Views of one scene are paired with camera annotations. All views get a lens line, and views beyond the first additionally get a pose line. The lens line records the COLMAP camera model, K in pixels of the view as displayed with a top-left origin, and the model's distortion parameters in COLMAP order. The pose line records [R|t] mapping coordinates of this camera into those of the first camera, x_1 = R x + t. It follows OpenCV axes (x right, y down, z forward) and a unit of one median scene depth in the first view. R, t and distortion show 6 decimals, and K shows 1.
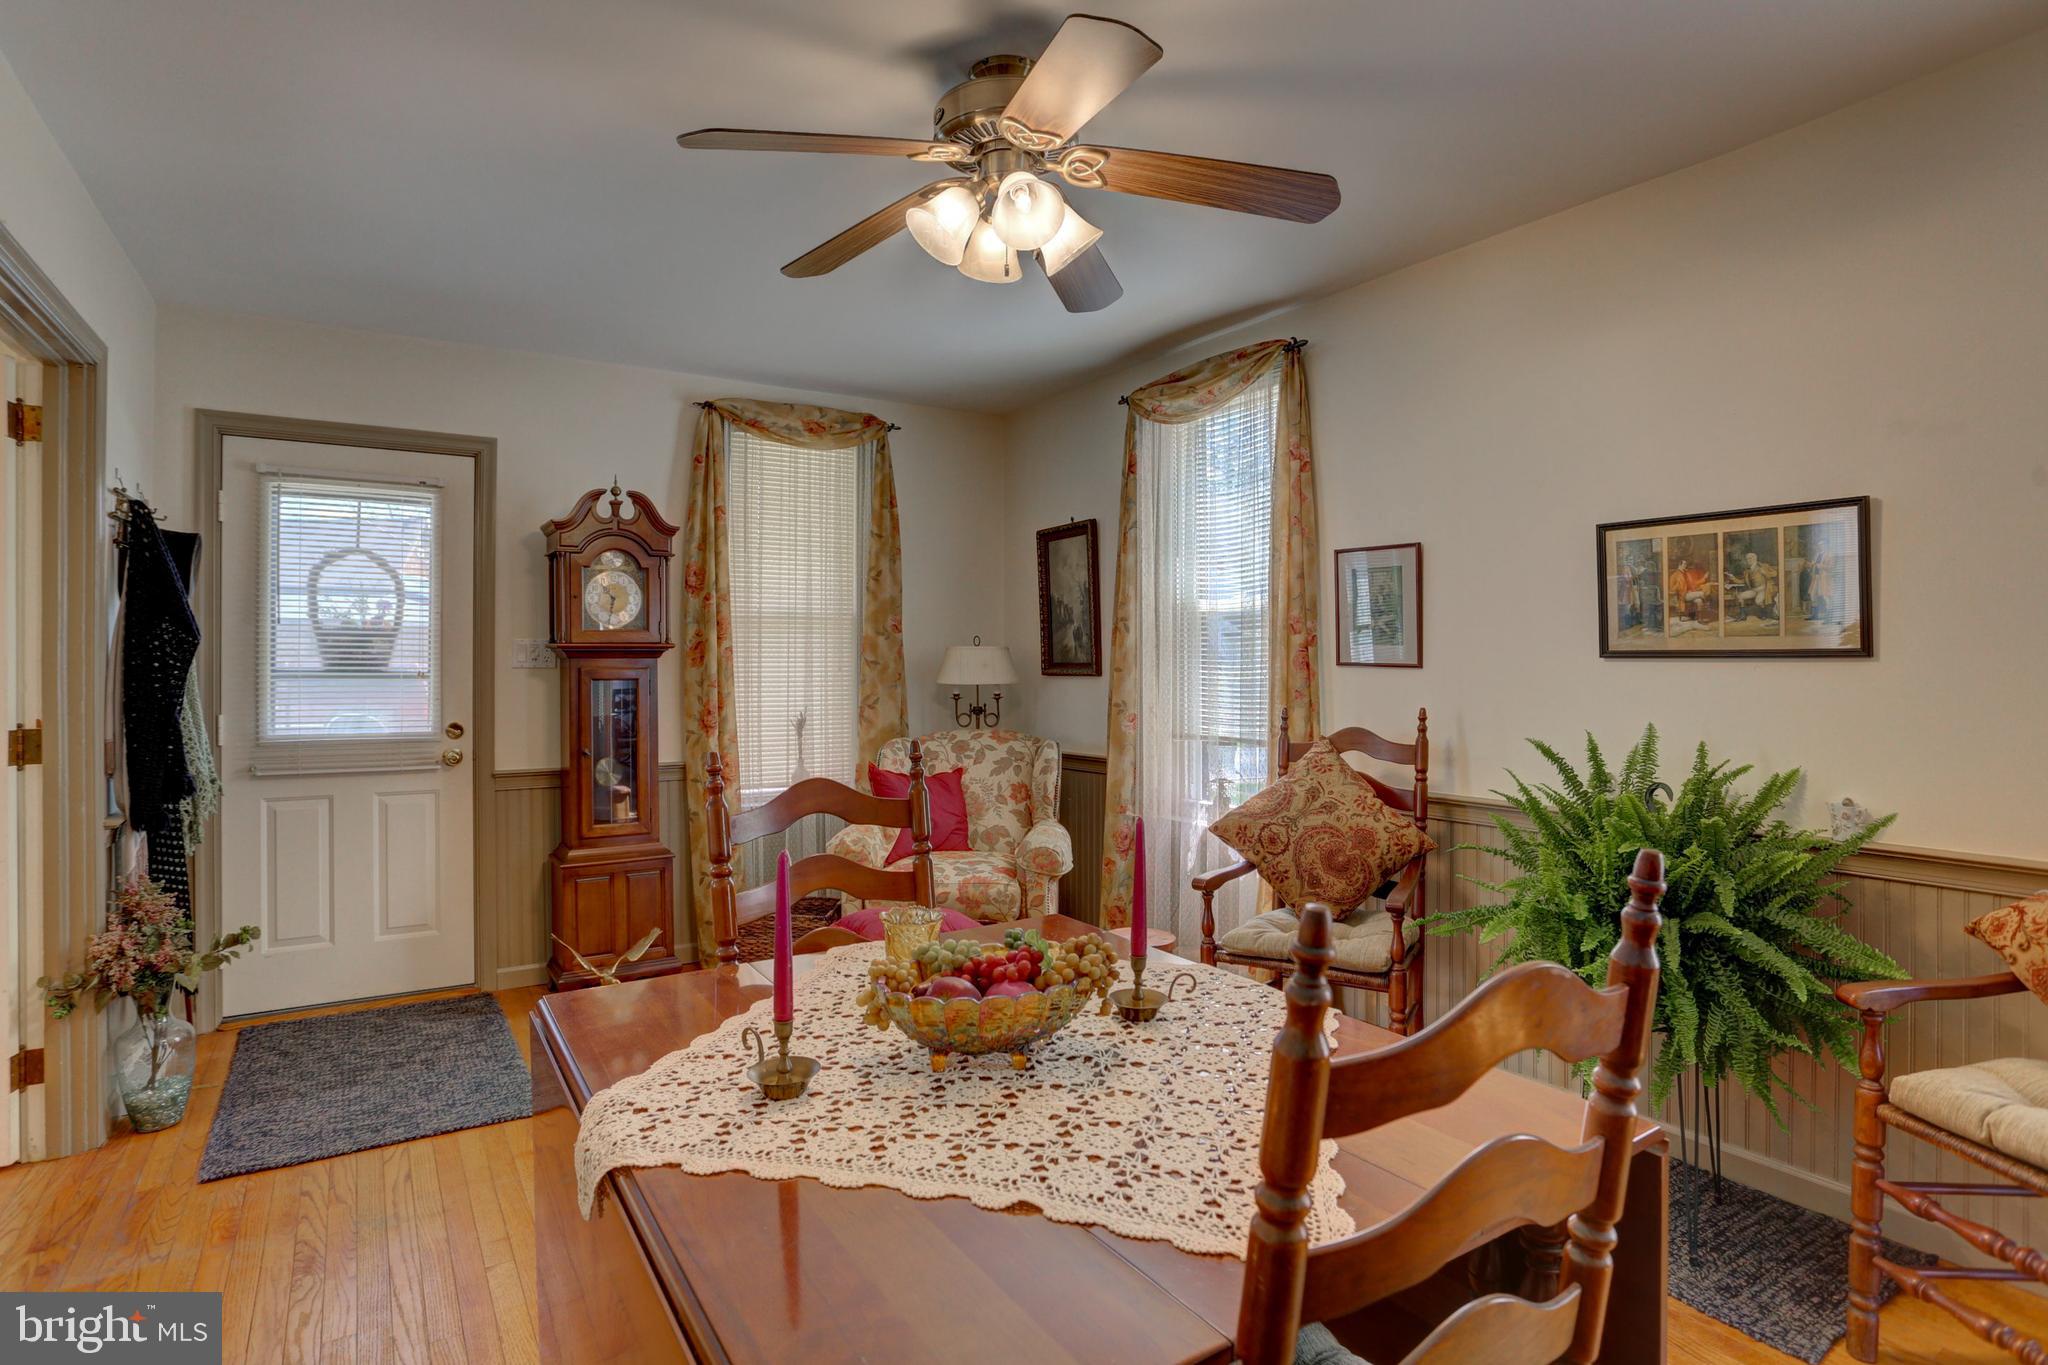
lens RADIAL K [[1115.8, 0, 1030.4], [0, 1115.8, 651.6], [0, 0, 1]] dist [-0.048647, 0.028008]
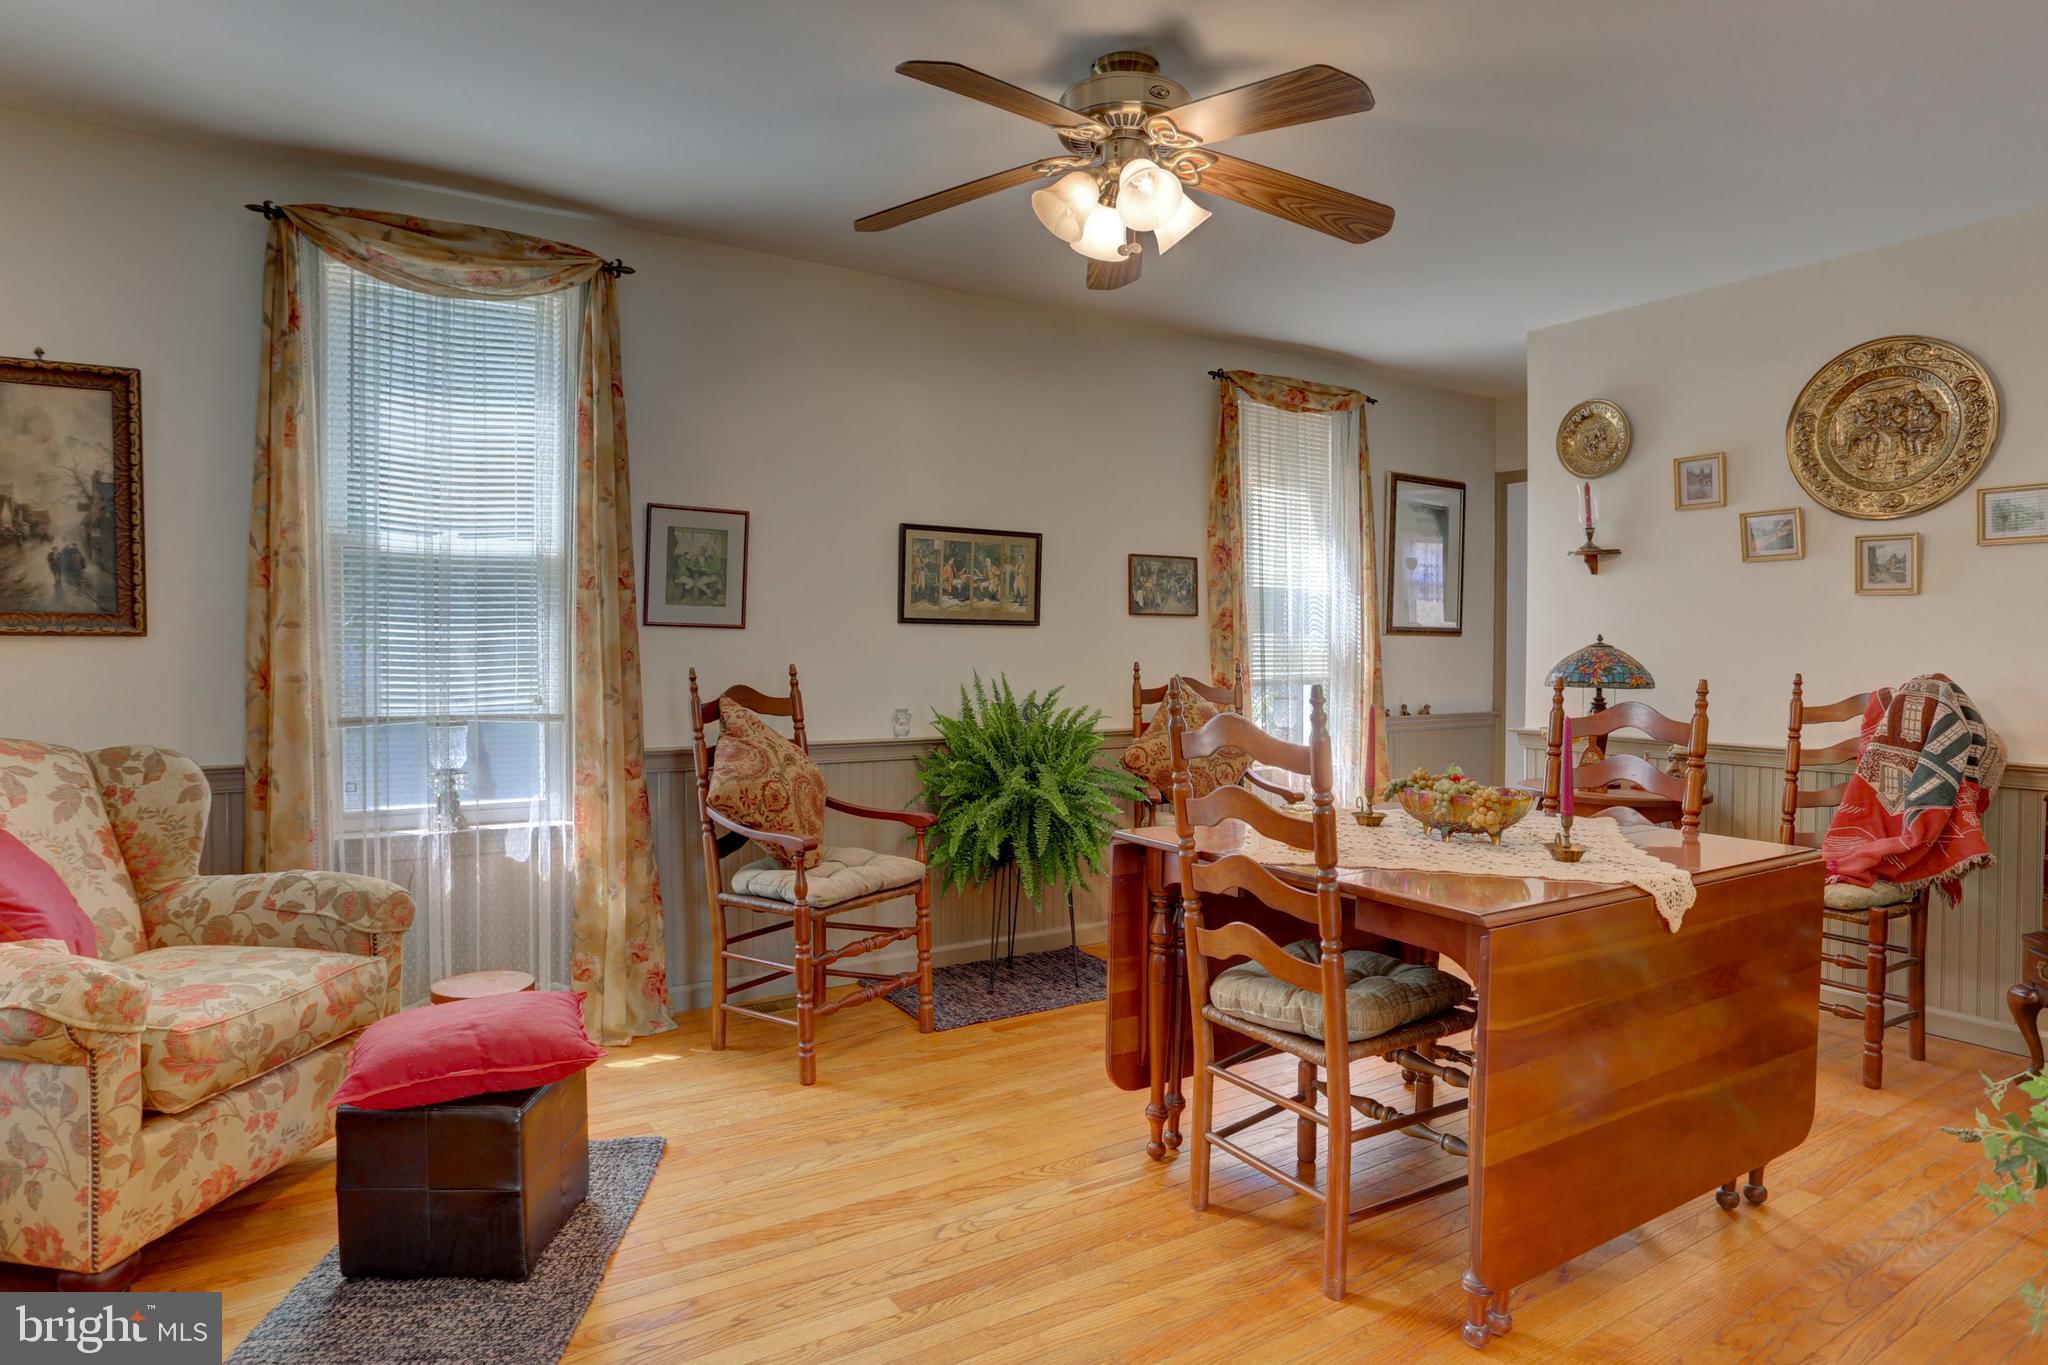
lens RADIAL K [[1147.4, 0, 1018.8], [0, 1147.4, 673.2], [0, 0, 1]] dist [-0.064501, 0.031259]
pose [[-0.016822, -0.008754, 0.999820, -0.732584], [-0.007003, 0.999938, 0.008637, 0.044667], [-0.999834, -0.006856, -0.016882, 0.732898]]
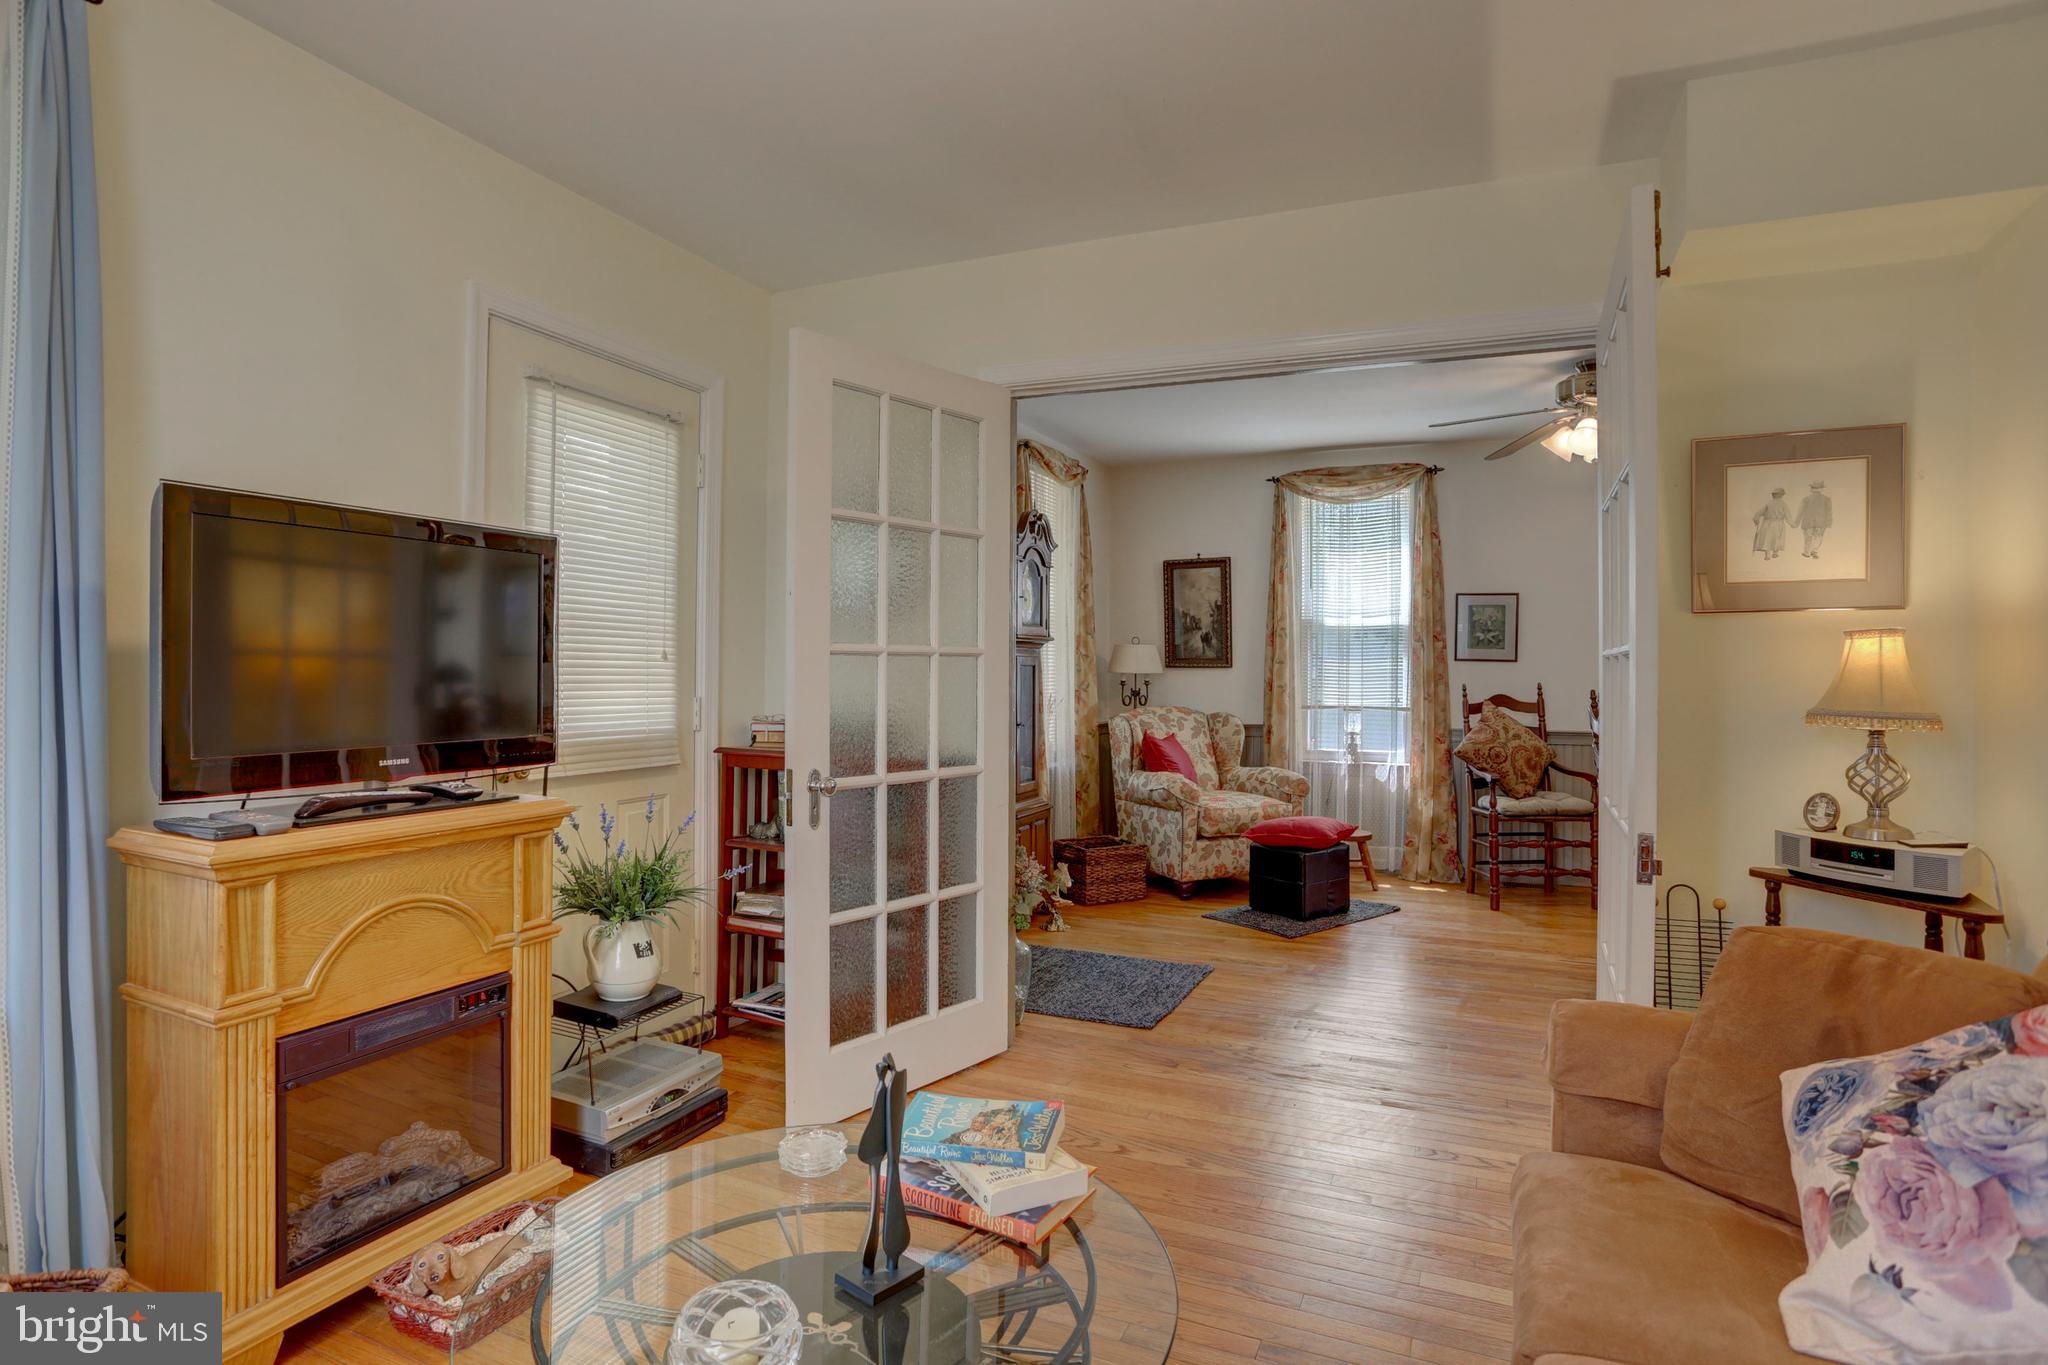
lens RADIAL K [[1147.4, 0, 1018.8], [0, 1147.4, 673.2], [0, 0, 1]] dist [-0.064501, 0.031259]
pose [[0.825913, 0.010375, 0.563703, -1.328724], [-0.013976, 0.999900, 0.002075, 0.039733], [-0.563625, -0.009592, 0.825975, -0.071109]]
